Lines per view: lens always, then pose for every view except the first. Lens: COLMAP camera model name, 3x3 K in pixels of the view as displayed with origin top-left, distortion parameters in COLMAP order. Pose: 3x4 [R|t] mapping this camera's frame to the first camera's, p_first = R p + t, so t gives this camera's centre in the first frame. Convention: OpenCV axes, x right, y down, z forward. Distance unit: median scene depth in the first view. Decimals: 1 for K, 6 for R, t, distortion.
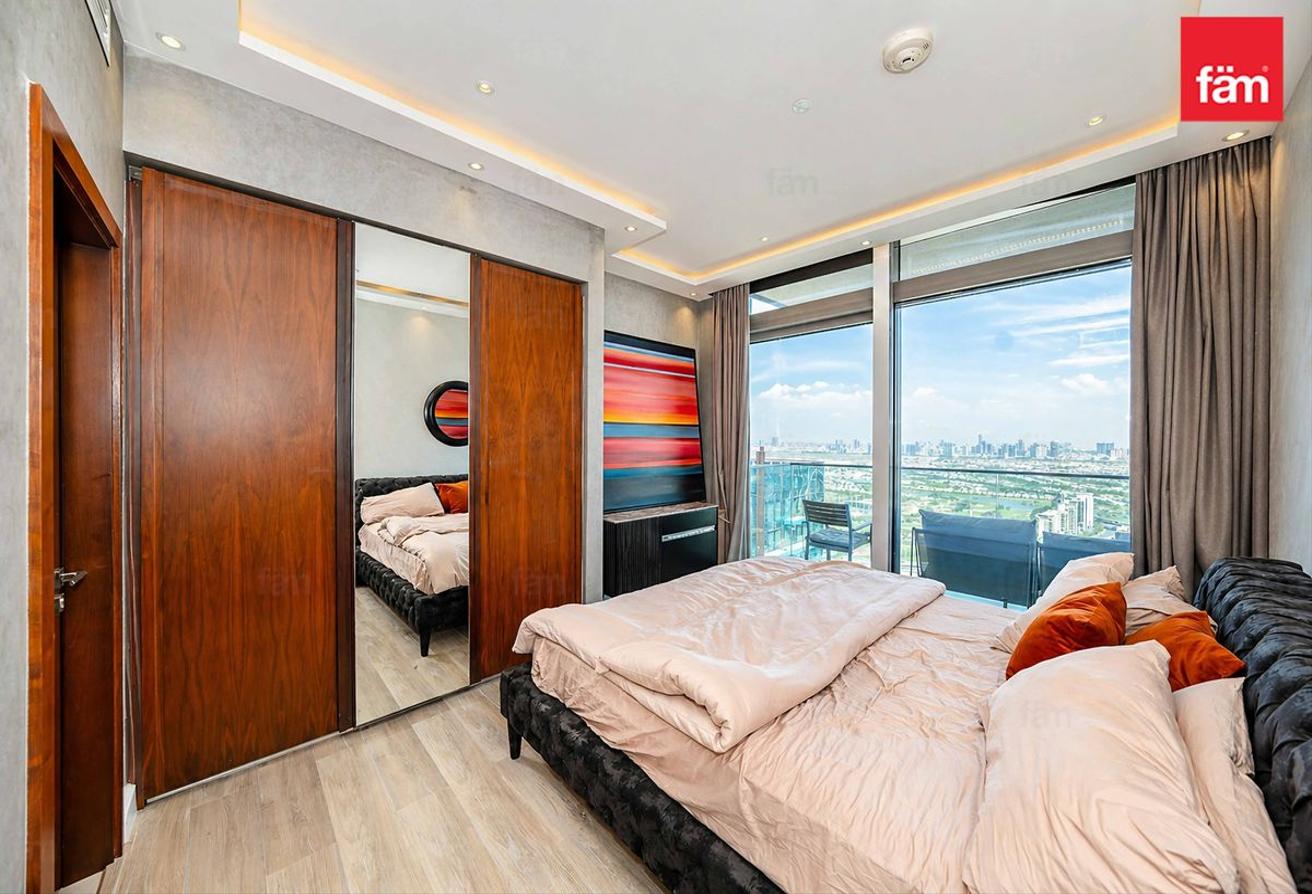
lens RADIAL K [[464.1, 0, 659.8], [0, 464.1, 440.8], [0, 0, 1]] dist [-0.012859, 0.000546]
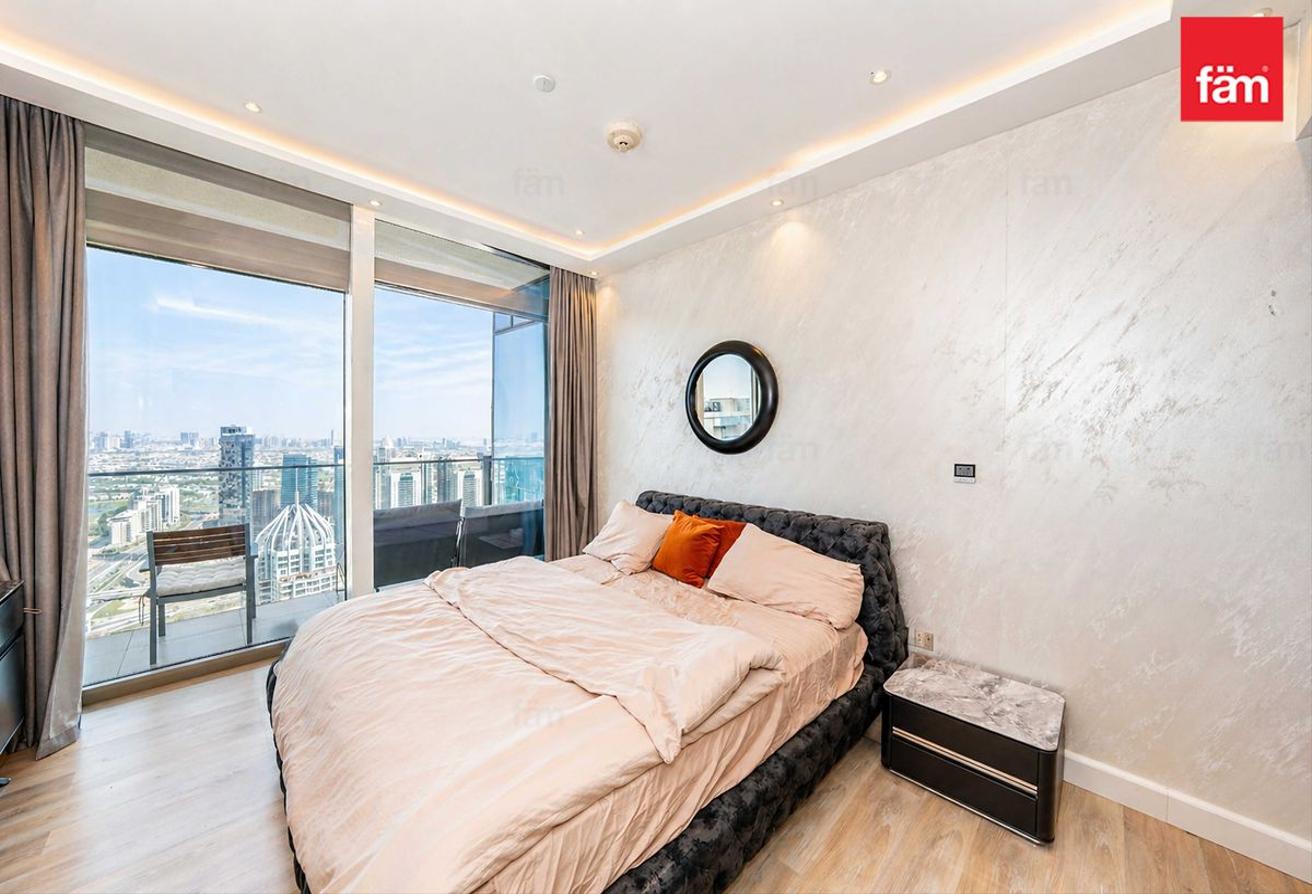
lens RADIAL K [[464.1, 0, 648.2], [0, 464.1, 438.0], [0, 0, 1]] dist [-0.012859, 0.000546]
pose [[-0.028558, -0.015180, 0.999477, -0.389913], [-0.002640, 0.999882, 0.015111, -0.009280], [-0.999589, -0.002207, -0.028595, 0.479144]]
